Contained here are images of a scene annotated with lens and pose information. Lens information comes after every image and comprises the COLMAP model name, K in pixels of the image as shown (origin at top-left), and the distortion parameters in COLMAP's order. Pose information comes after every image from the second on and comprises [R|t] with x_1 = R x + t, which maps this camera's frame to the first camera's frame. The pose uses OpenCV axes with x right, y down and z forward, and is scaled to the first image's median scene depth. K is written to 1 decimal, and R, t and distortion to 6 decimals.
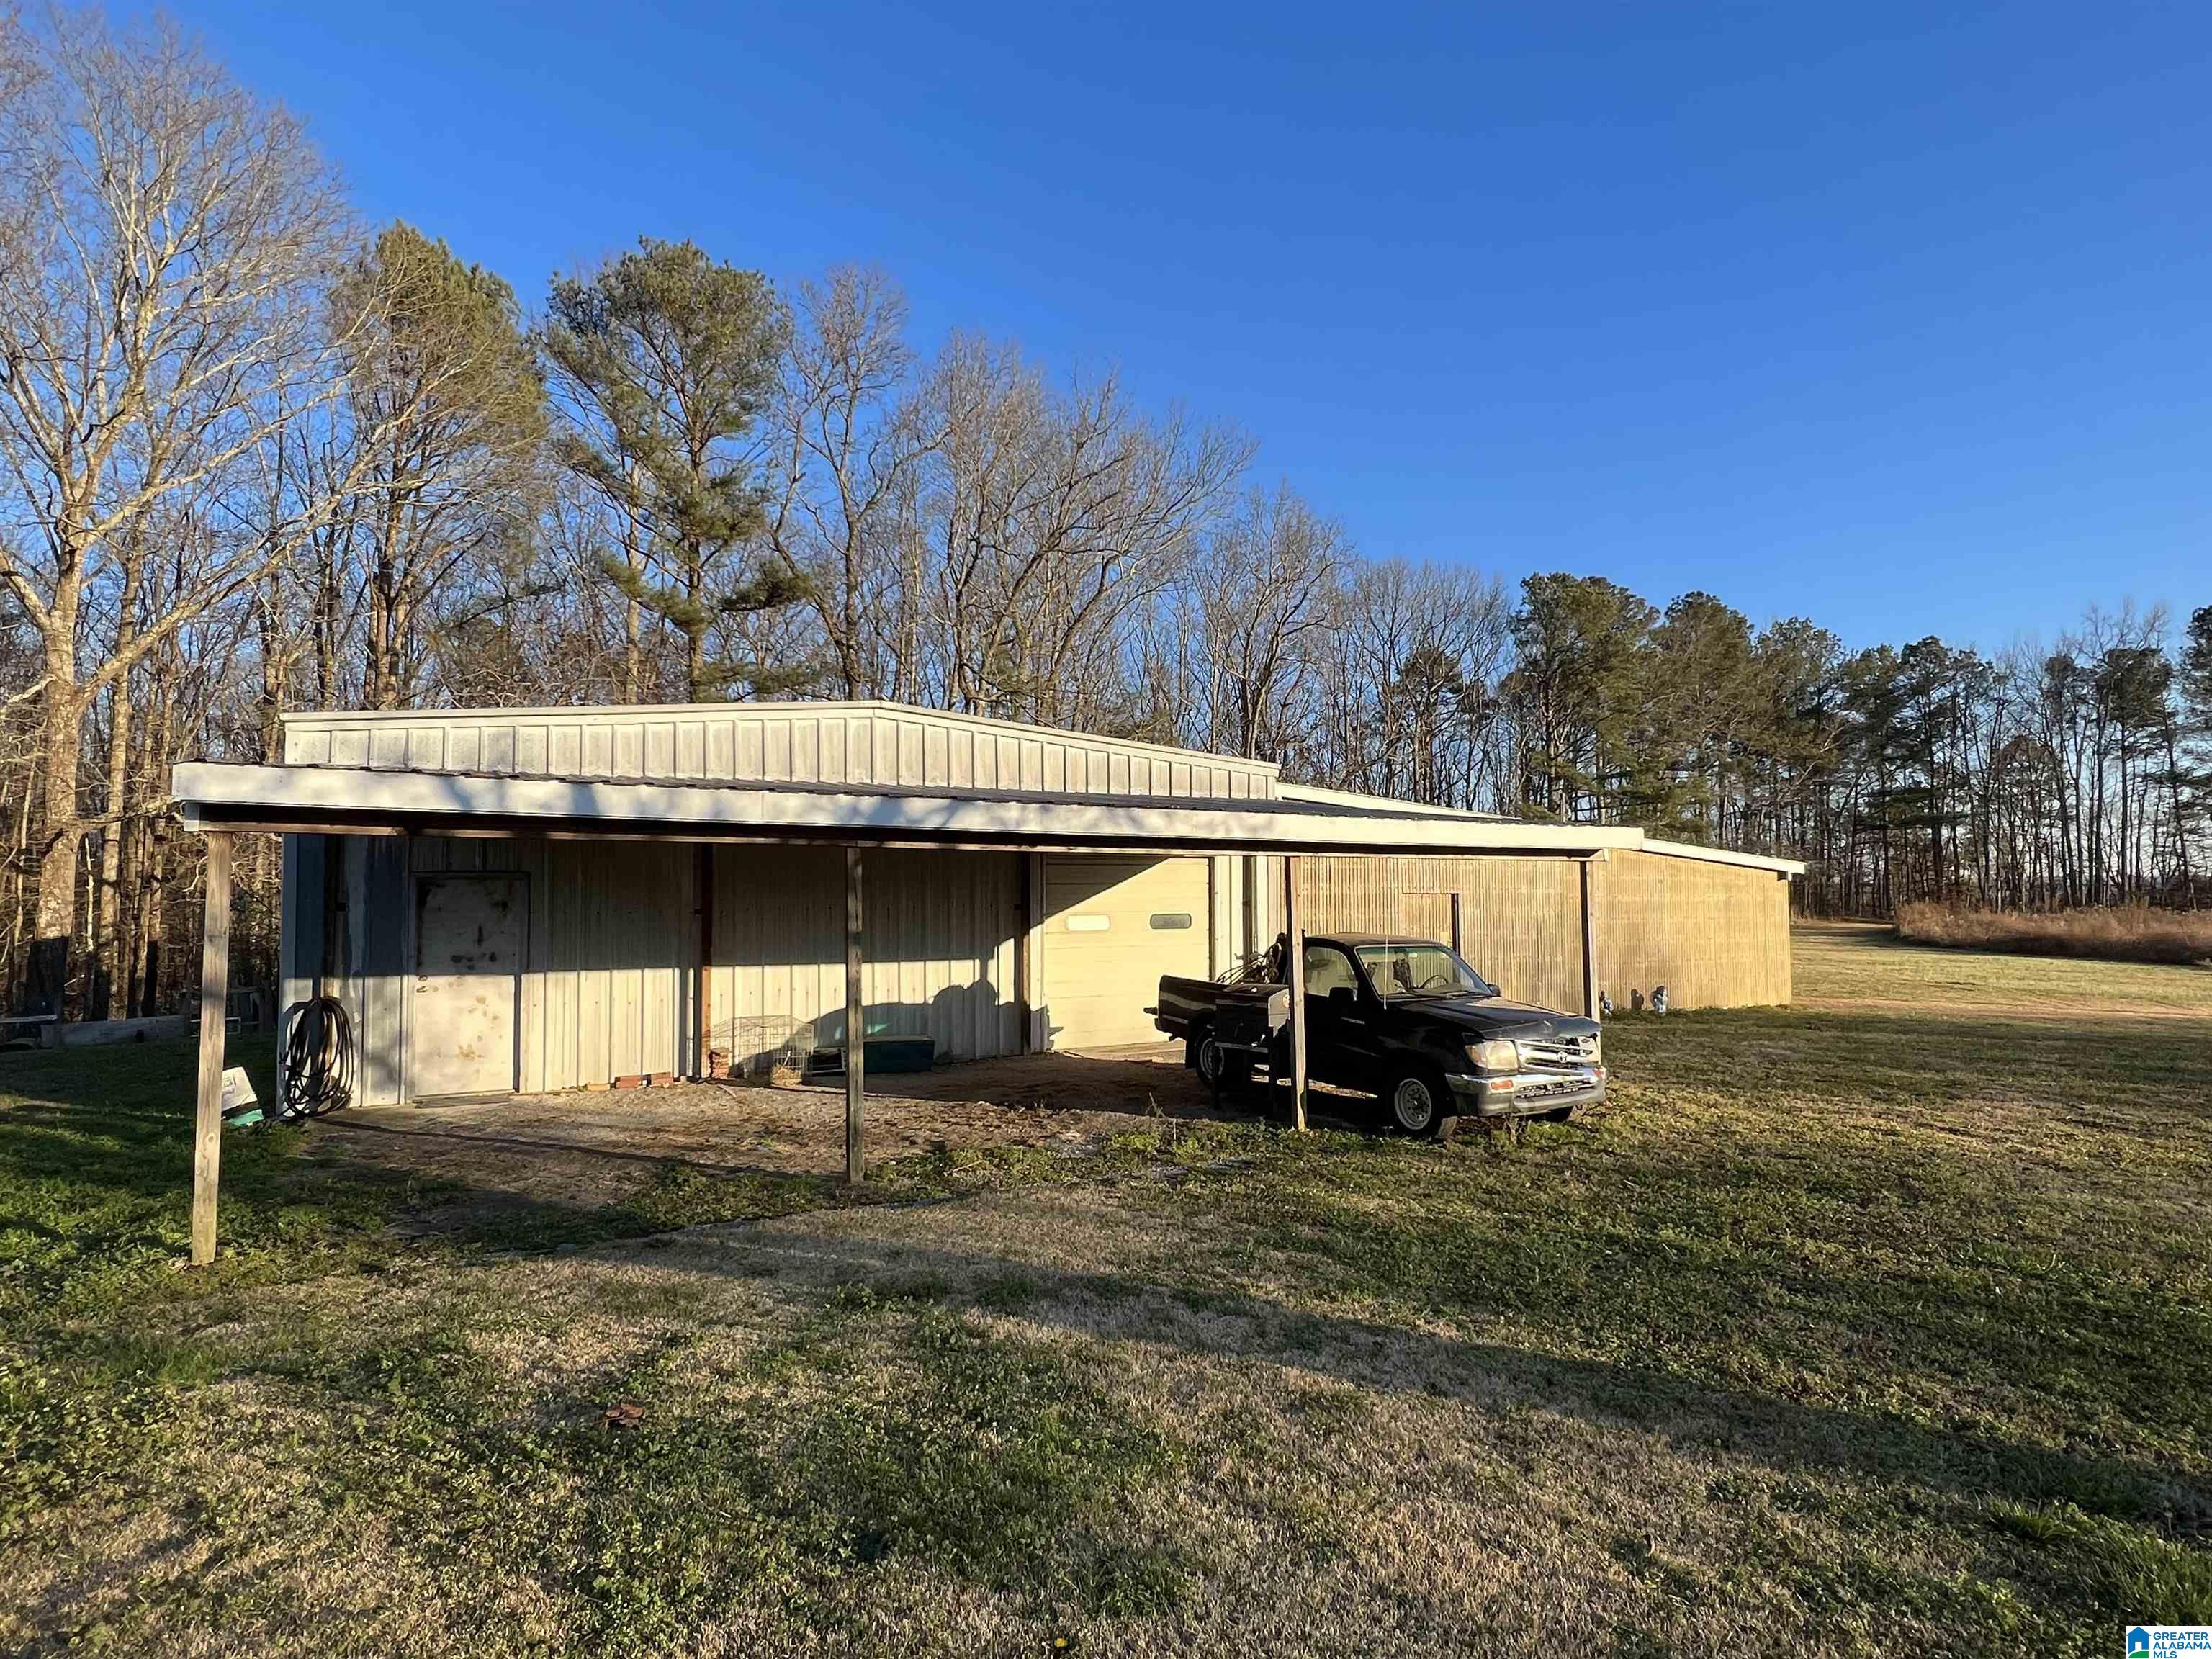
lens RADIAL K [[1184.0, 0, 1105.1], [0, 1184.0, 847.6], [0, 0, 1]] dist [0.023003, -0.001139]
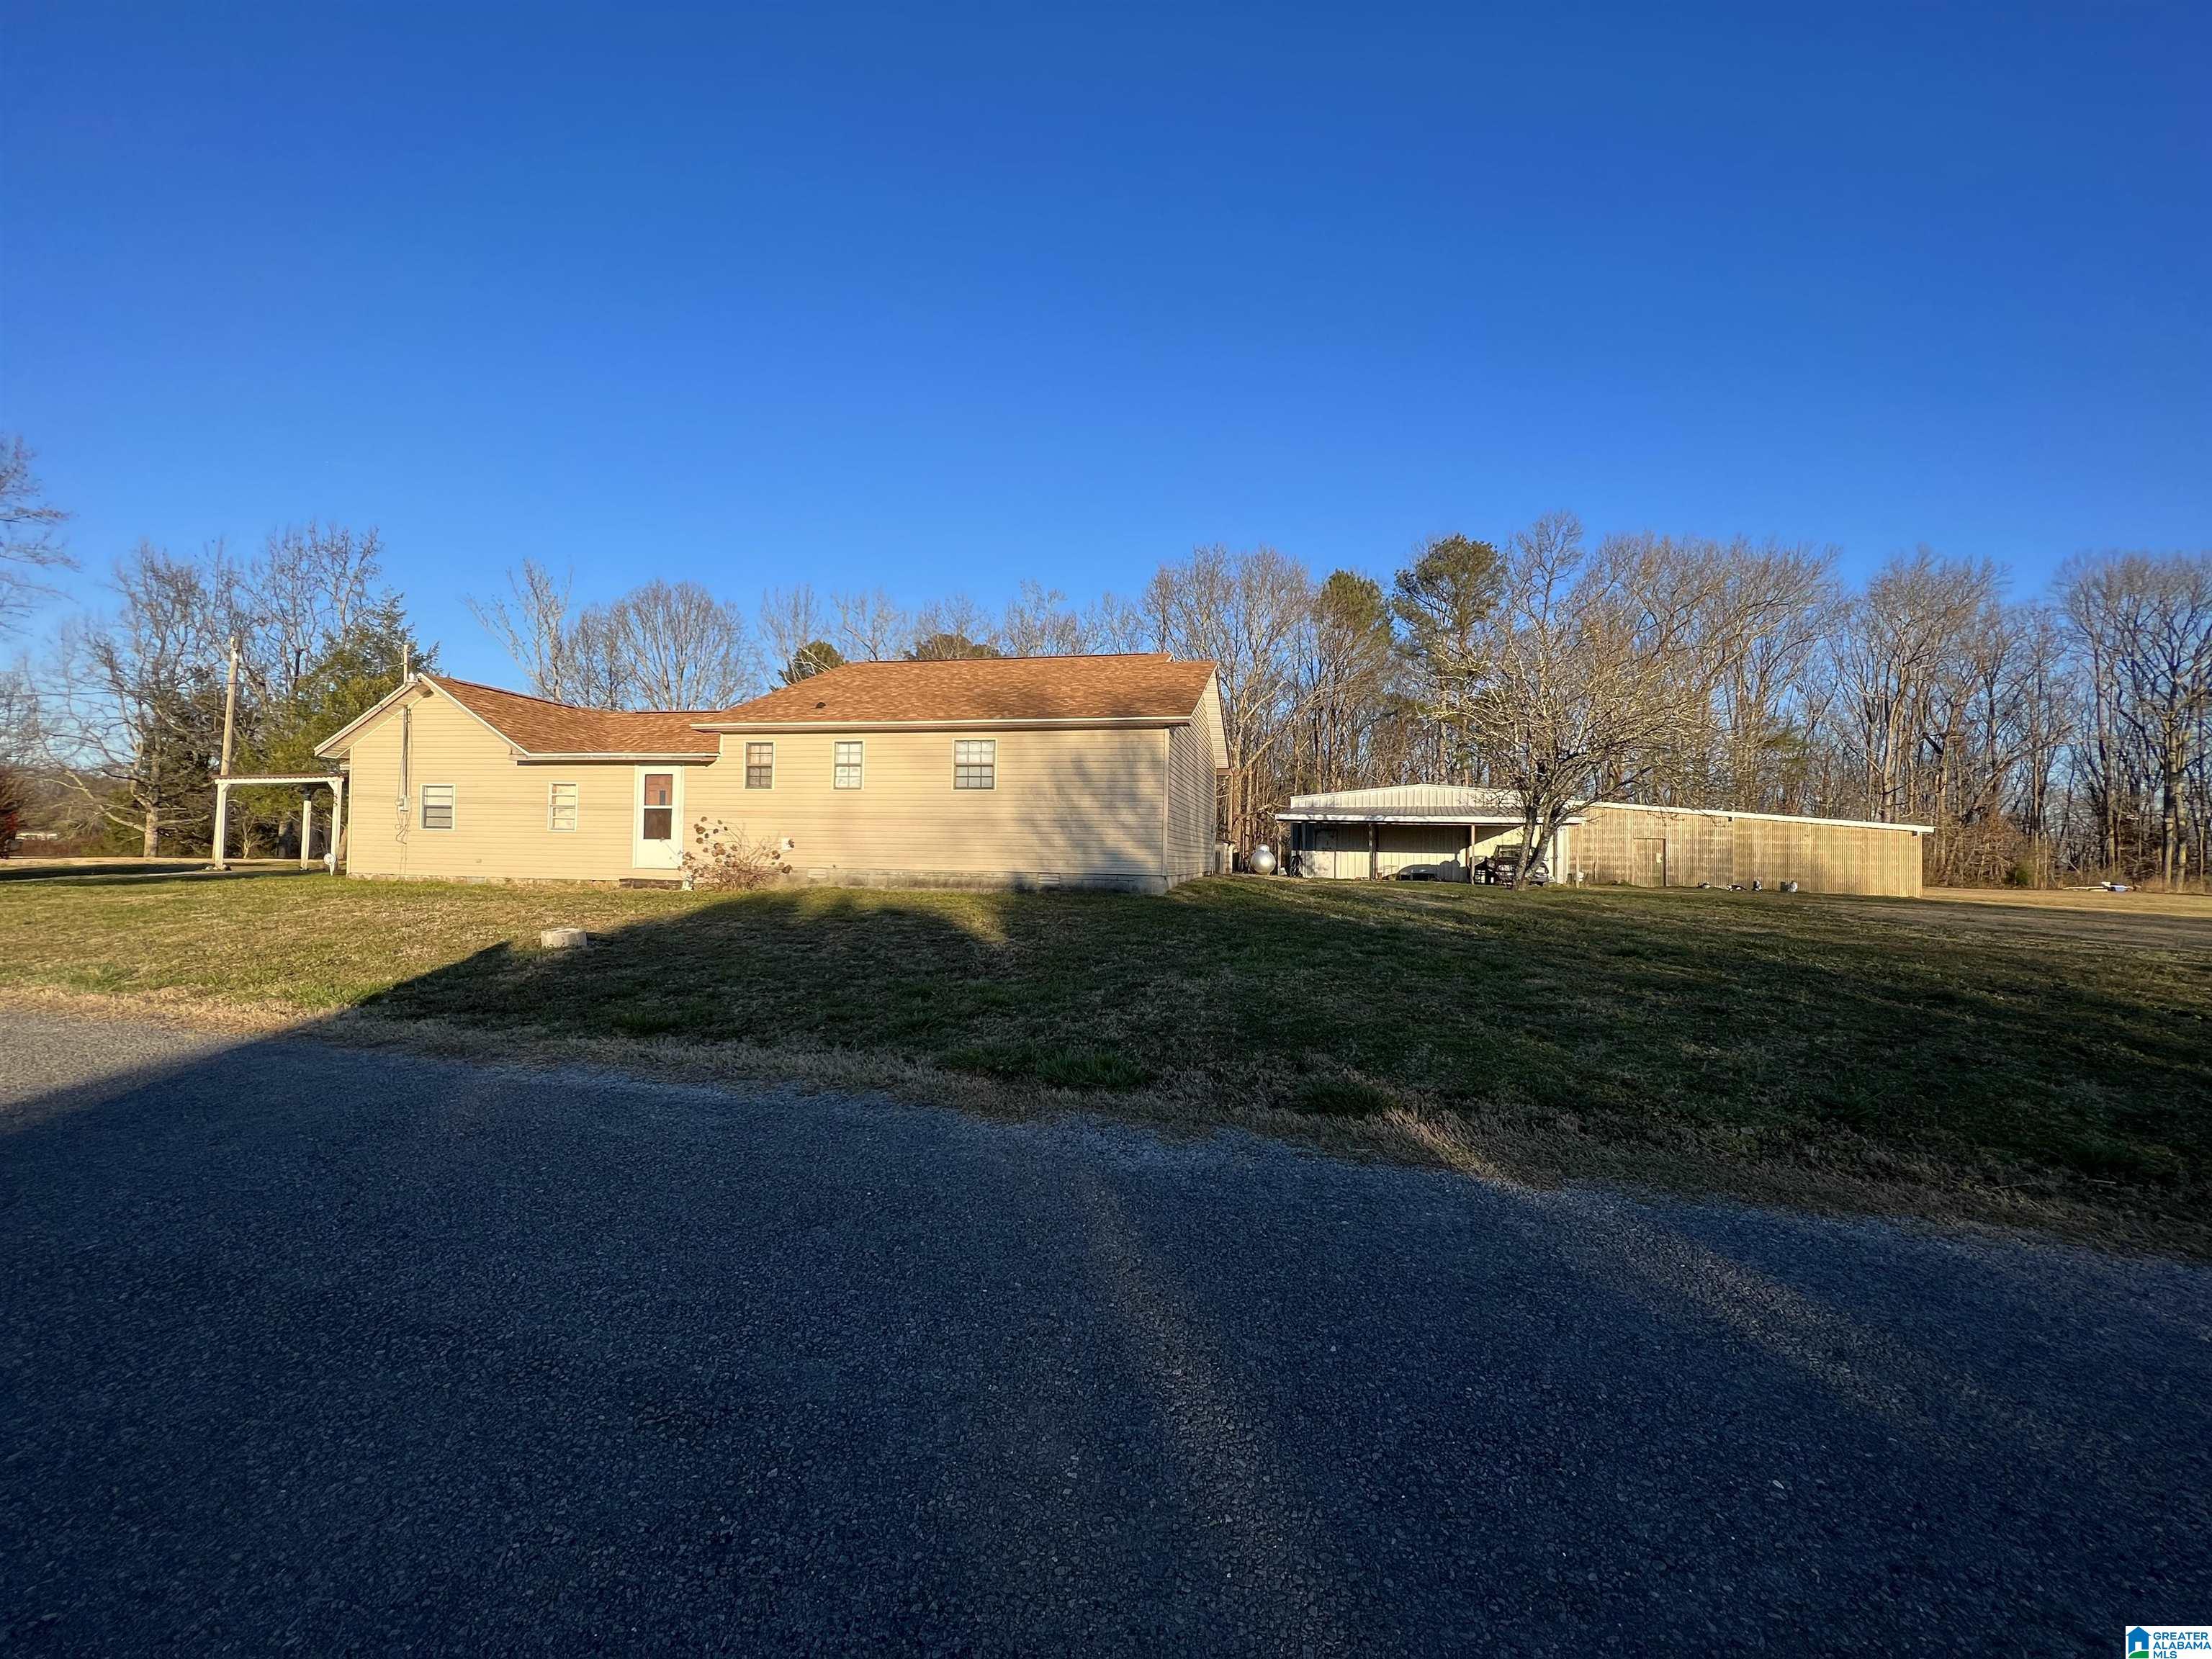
lens RADIAL K [[897.5, 0, 1101.4], [0, 897.5, 823.3], [0, 0, 1]] dist [0.015510, 0.001258]
pose [[0.676395, -0.004326, -0.736527, 1.195995], [0.006008, 0.999982, -0.000356, -0.002236], [0.736515, -0.004185, 0.676408, -1.645398]]
